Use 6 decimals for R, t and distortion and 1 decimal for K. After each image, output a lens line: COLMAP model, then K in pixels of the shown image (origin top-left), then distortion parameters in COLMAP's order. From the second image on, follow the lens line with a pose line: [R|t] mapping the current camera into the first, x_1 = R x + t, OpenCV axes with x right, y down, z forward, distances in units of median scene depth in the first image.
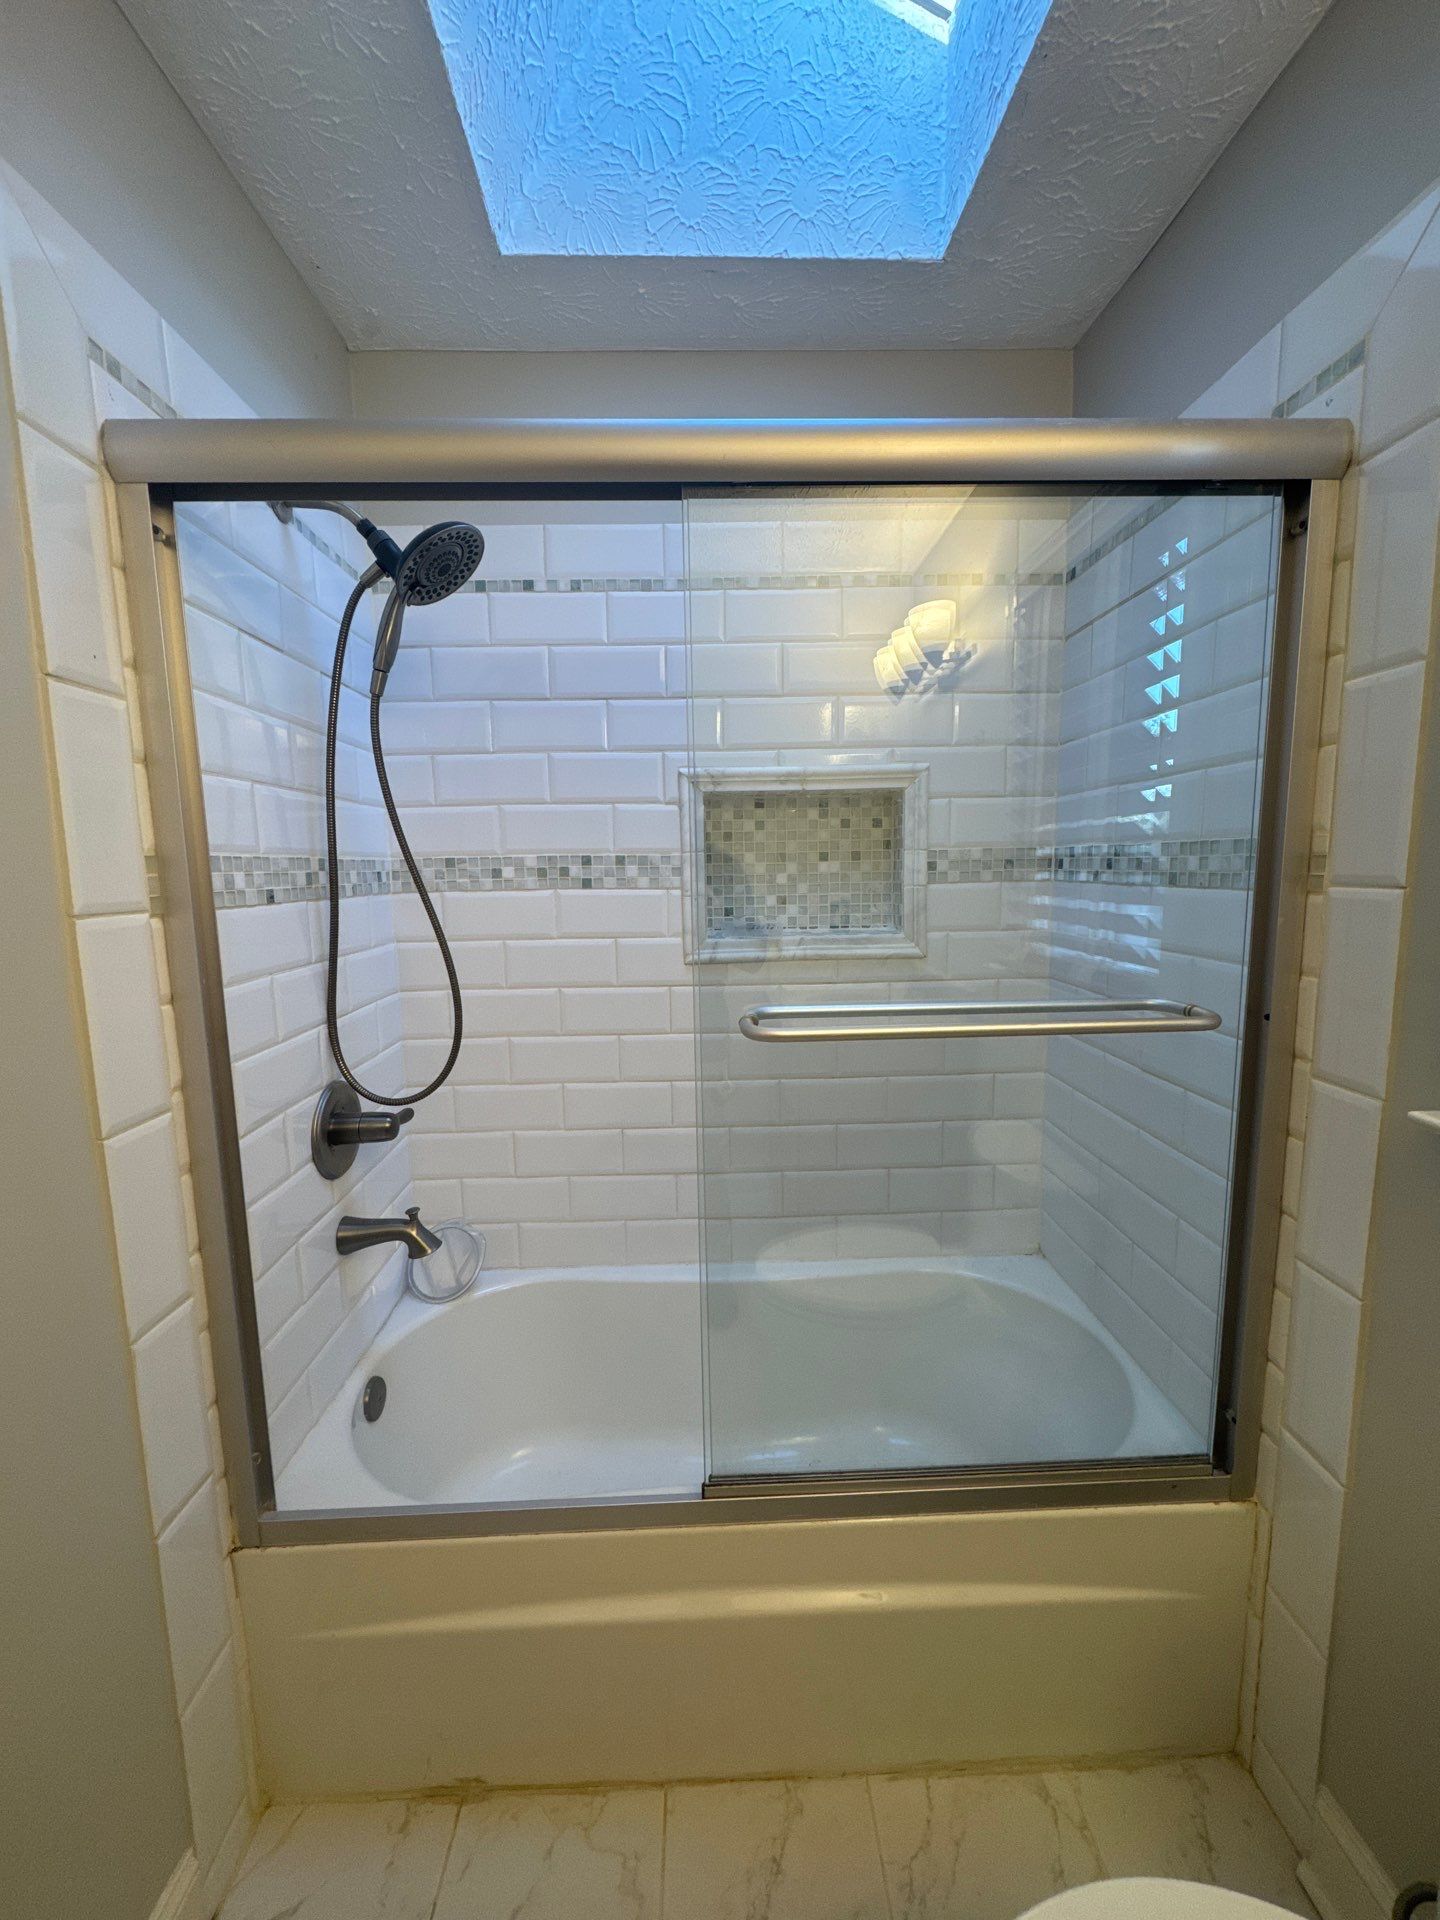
lens RADIAL K [[752.8, 0, 720.0], [0, 752.8, 960.0], [0, 0, 1]] dist [-0.003014, 0.000573]
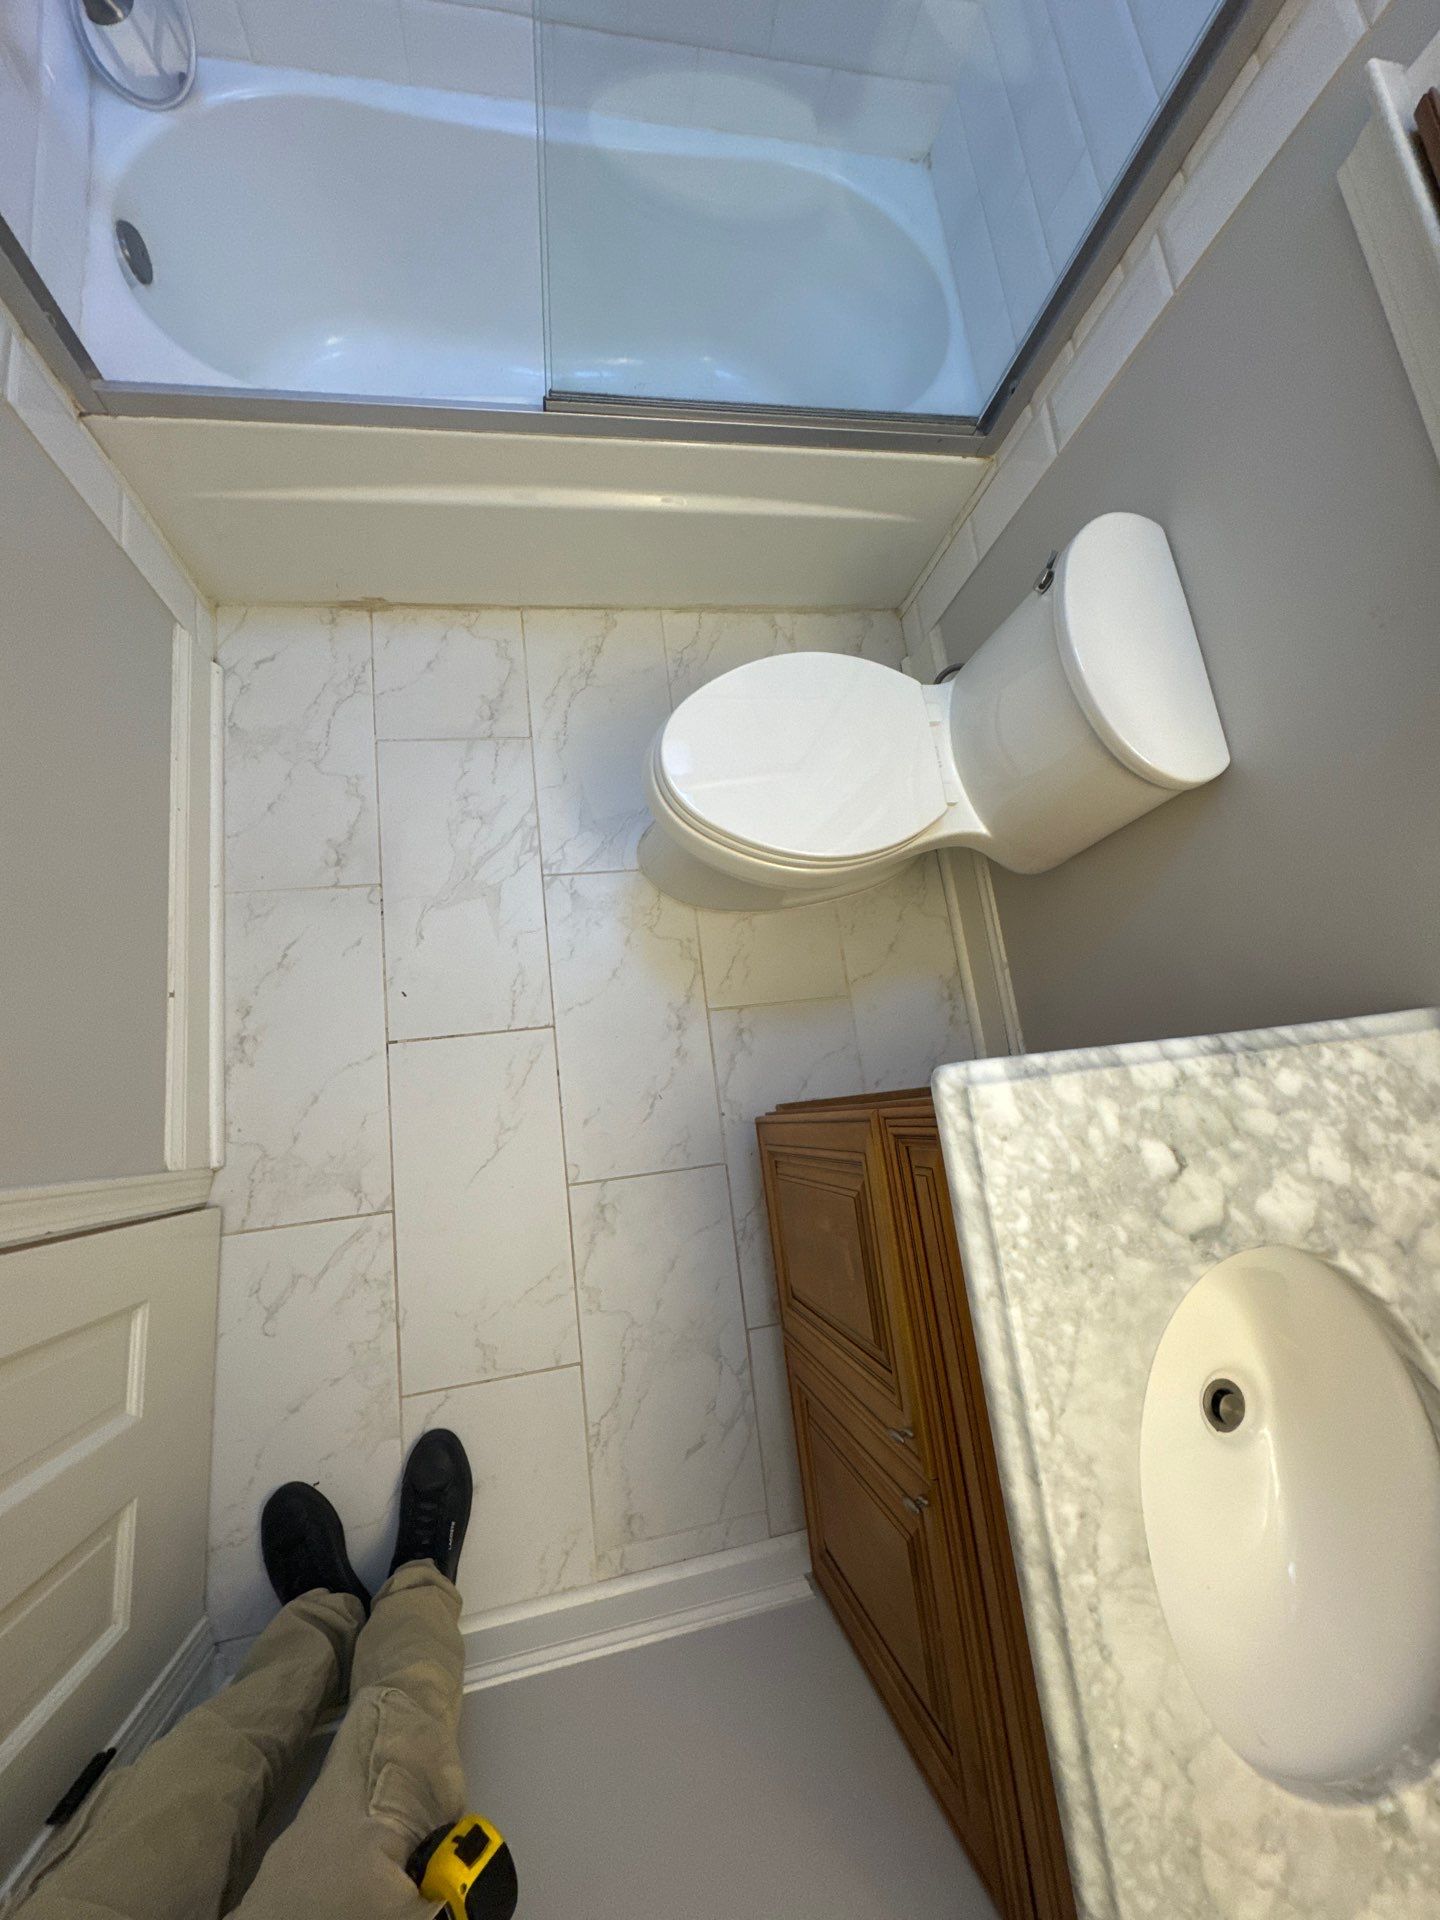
lens RADIAL K [[761.3, 0, 714.0], [0, 761.3, 963.6], [0, 0, 1]] dist [-0.001742, 0.000651]
pose [[0.975177, -0.053061, 0.214975, -0.062119], [-0.186271, 0.328342, 0.926010, -0.093941], [-0.119720, -0.943067, 0.310308, -0.136546]]
